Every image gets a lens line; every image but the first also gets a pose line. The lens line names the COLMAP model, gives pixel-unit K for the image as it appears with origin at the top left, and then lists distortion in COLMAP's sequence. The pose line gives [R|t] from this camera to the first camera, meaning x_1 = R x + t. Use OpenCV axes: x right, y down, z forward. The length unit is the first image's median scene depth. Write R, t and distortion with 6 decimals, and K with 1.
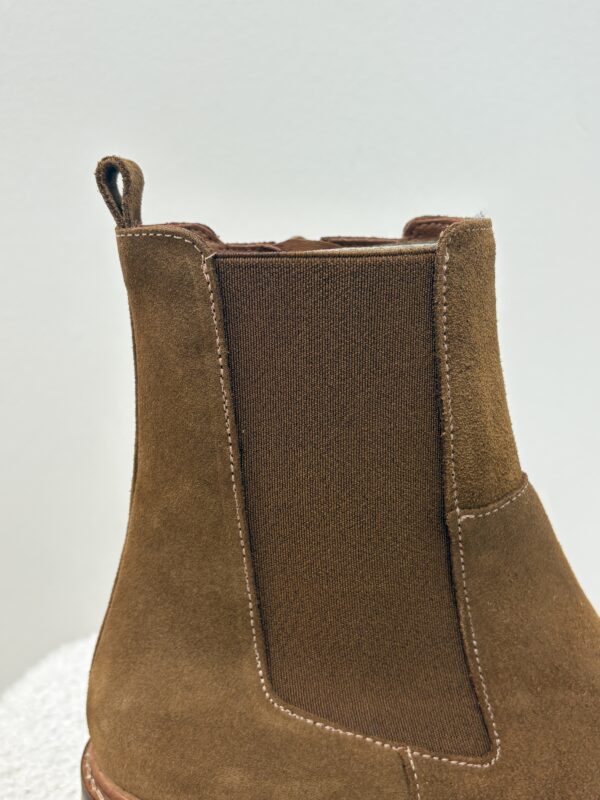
lens RADIAL K [[941.0, 0, 300.0], [0, 941.0, 400.0], [0, 0, 1]] dist [-0.032667, -0.060994]
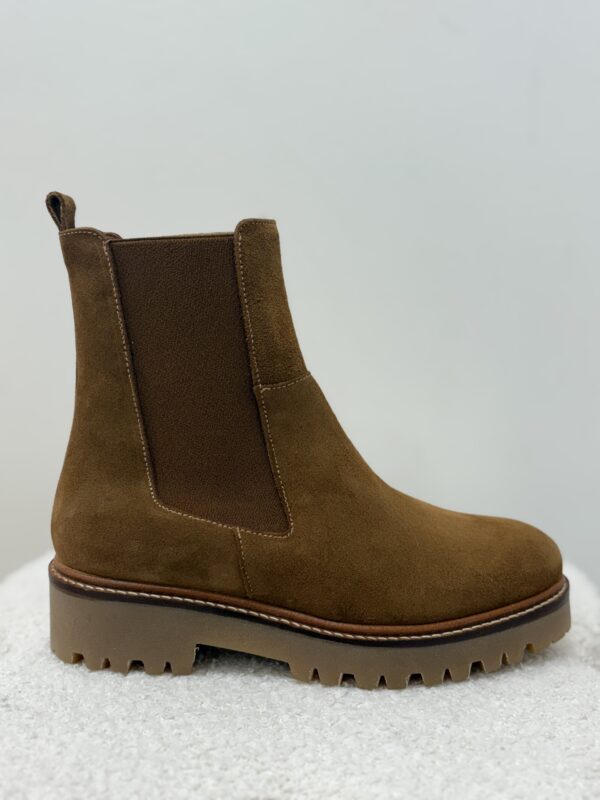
lens RADIAL K [[843.0, 0, 300.0], [0, 843.0, 400.0], [0, 0, 1]] dist [0.025050, -0.003376]
pose [[0.999178, -0.039669, 0.008386, 0.225237], [0.040093, 0.997473, -0.058661, 0.236056], [-0.006038, 0.058949, 0.998243, -0.545625]]
